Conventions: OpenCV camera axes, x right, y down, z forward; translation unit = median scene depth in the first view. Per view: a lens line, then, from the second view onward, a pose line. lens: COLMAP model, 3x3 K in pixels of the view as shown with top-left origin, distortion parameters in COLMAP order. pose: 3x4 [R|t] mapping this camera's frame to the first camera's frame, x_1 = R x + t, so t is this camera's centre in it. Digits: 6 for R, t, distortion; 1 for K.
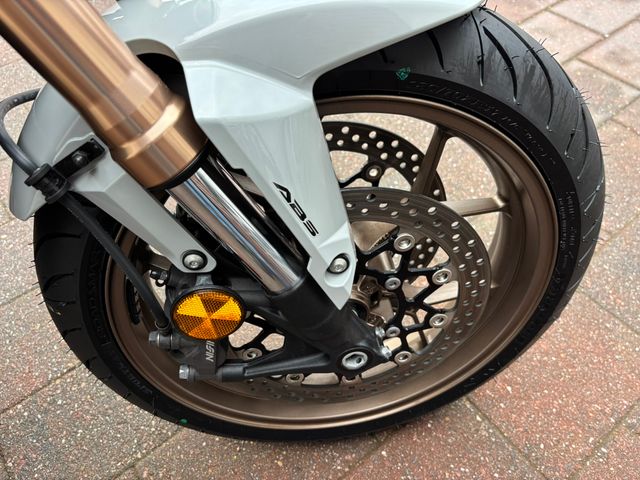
lens RADIAL K [[482.1, 0, 322.4], [0, 482.1, 238.8], [0, 0, 1]] dist [0.032016, -0.044441]
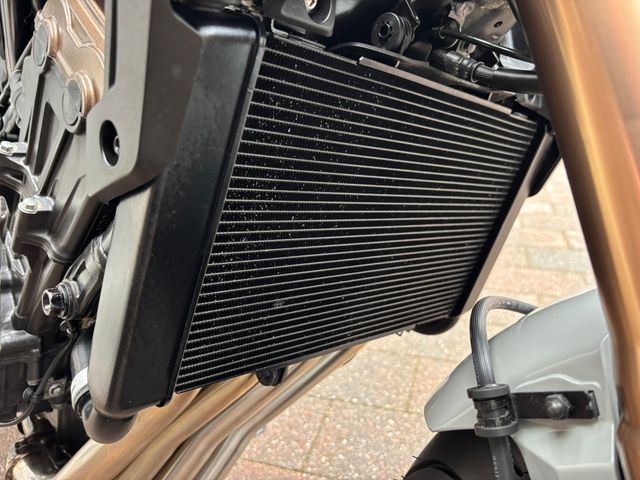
lens RADIAL K [[482.1, 0, 322.4], [0, 482.1, 238.8], [0, 0, 1]] dist [0.032016, -0.044441]
pose [[0.565746, 0.289190, -0.772205, -0.240877], [-0.641221, 0.743077, -0.191501, -0.007415], [0.518427, 0.603495, 0.605827, 0.311436]]
